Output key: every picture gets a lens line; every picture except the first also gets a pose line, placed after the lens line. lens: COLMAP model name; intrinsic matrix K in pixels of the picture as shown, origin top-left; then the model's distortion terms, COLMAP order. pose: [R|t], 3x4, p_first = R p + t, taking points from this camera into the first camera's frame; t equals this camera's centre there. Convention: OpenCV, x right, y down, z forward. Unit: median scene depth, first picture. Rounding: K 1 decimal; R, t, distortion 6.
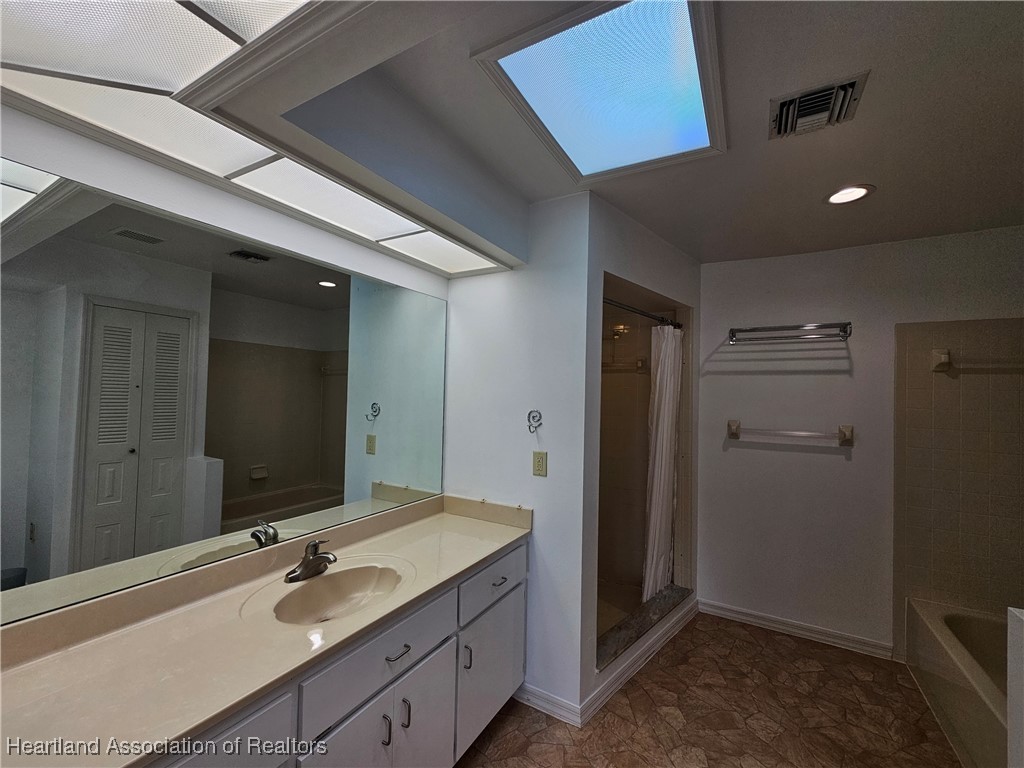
lens RADIAL K [[419.1, 0, 512.0], [0, 419.1, 384.0], [0, 0, 1]] dist [0.000882, -0.000177]
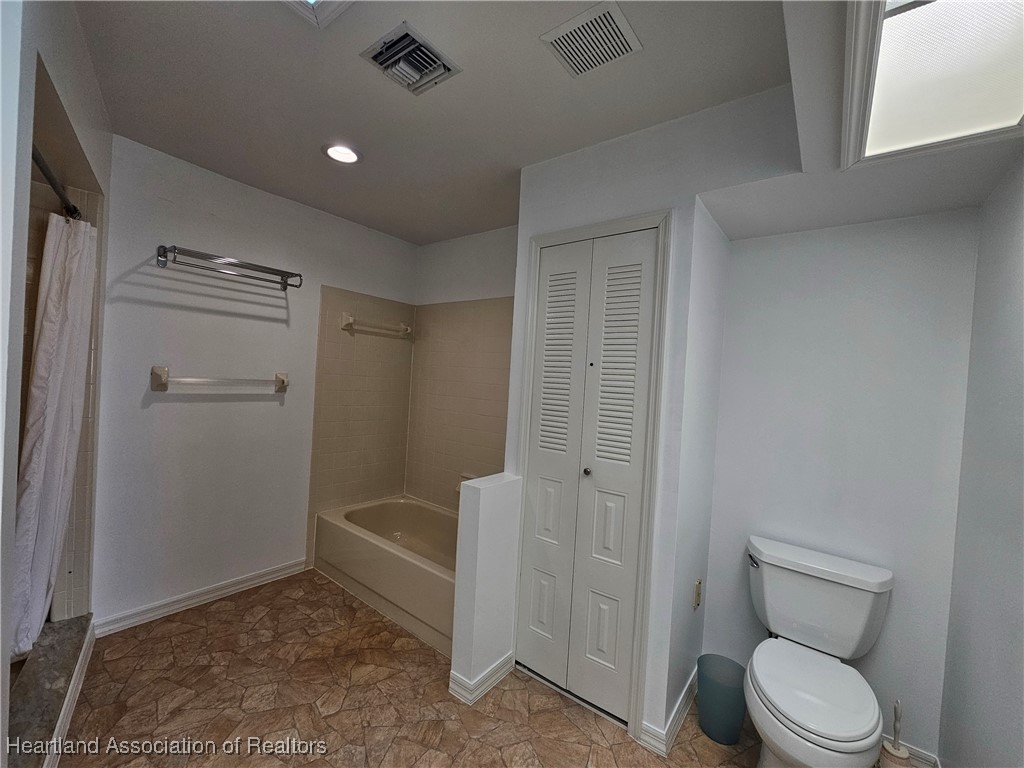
lens RADIAL K [[419.1, 0, 512.0], [0, 419.1, 384.0], [0, 0, 1]] dist [0.000882, -0.000177]
pose [[0.138271, -0.026886, 0.990029, -0.170584], [-0.079395, 0.996113, 0.038140, 0.045112], [-0.987207, -0.083877, 0.135599, 0.313136]]
